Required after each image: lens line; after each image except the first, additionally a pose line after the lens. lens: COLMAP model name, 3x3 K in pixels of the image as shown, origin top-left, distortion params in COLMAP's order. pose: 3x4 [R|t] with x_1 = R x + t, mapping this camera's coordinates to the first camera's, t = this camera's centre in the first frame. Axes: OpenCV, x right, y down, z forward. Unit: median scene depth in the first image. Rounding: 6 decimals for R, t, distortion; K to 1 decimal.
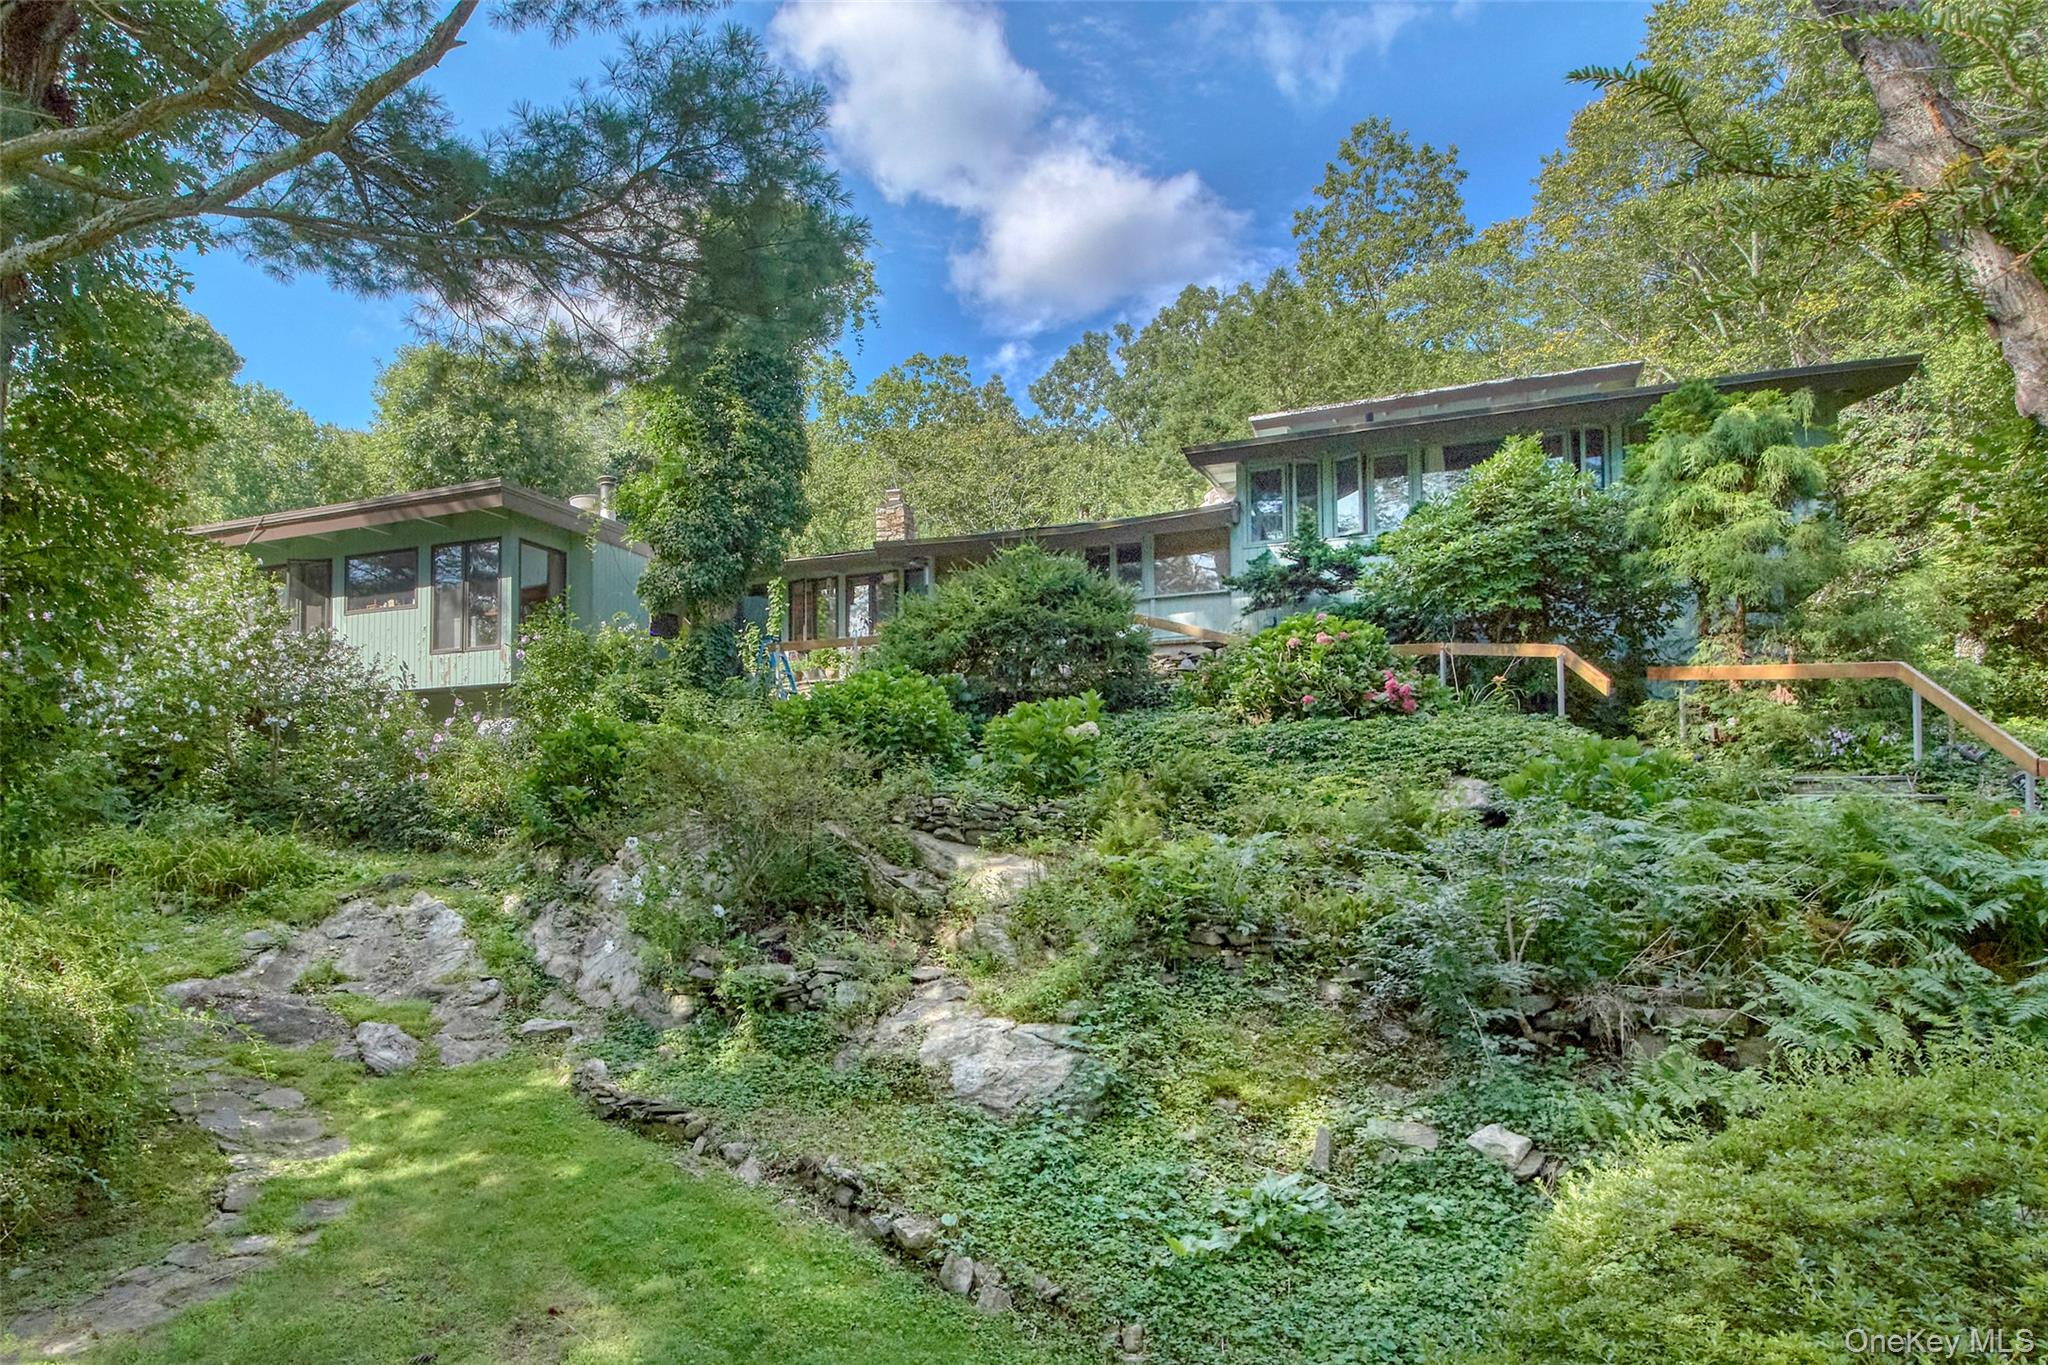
lens RADIAL K [[1393.7, 0, 1024.0], [0, 1393.7, 682.5], [0, 0, 1]] dist [0.040583, 0.002484]
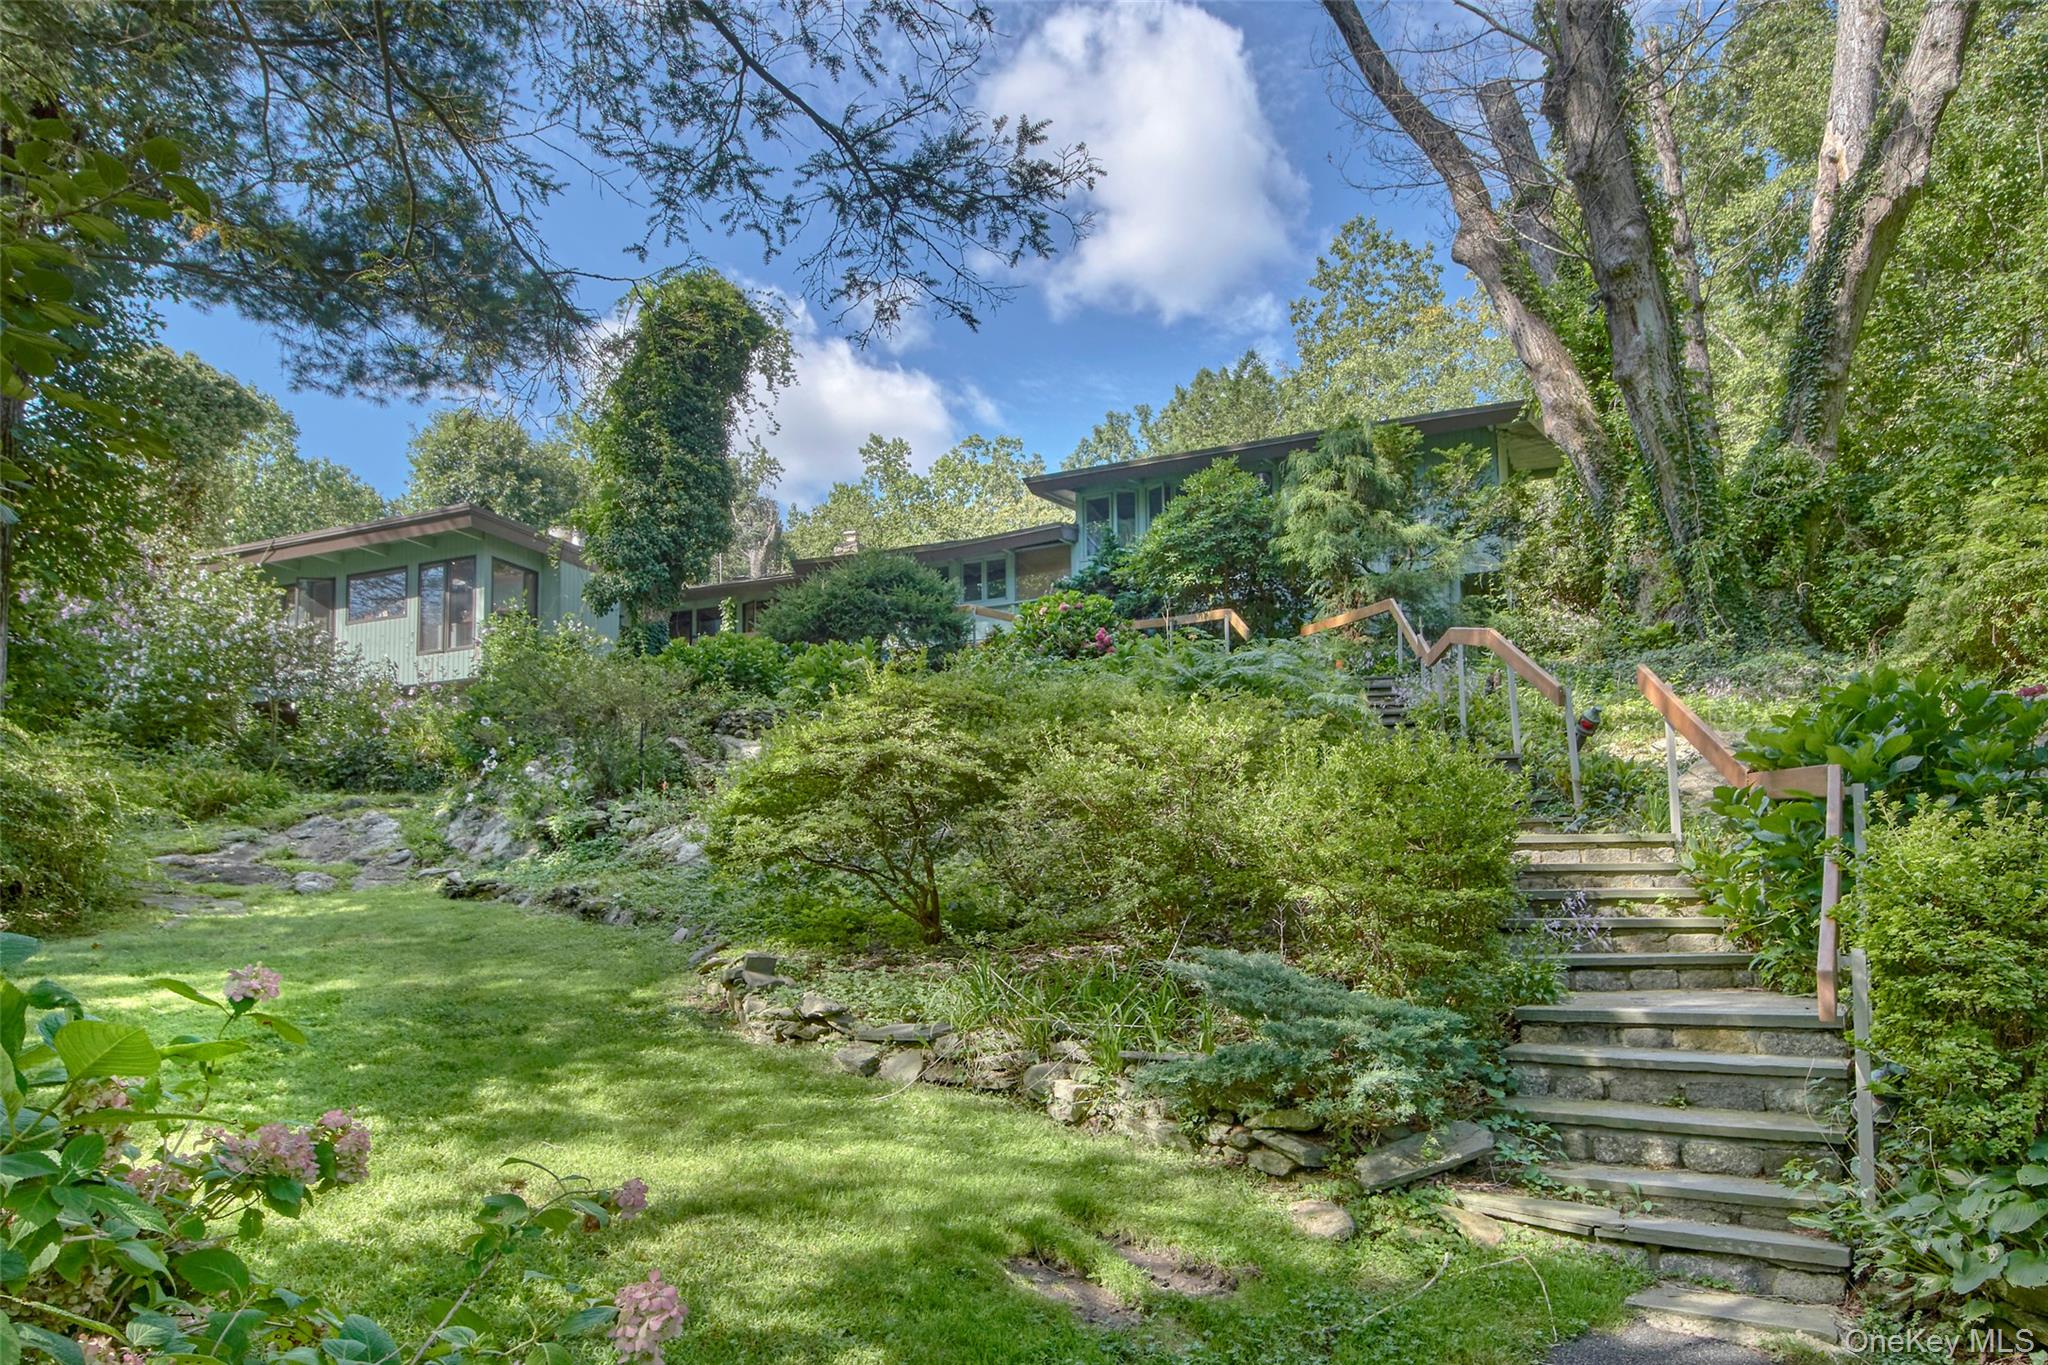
lens RADIAL K [[1240.1, 0, 1024.0], [0, 1240.1, 682.5], [0, 0, 1]] dist [0.049014, -0.000781]
pose [[0.999598, -0.001967, 0.028270, 0.134008], [0.002592, 0.999753, -0.022082, 0.061967], [-0.028220, 0.022147, 0.999356, -0.162795]]
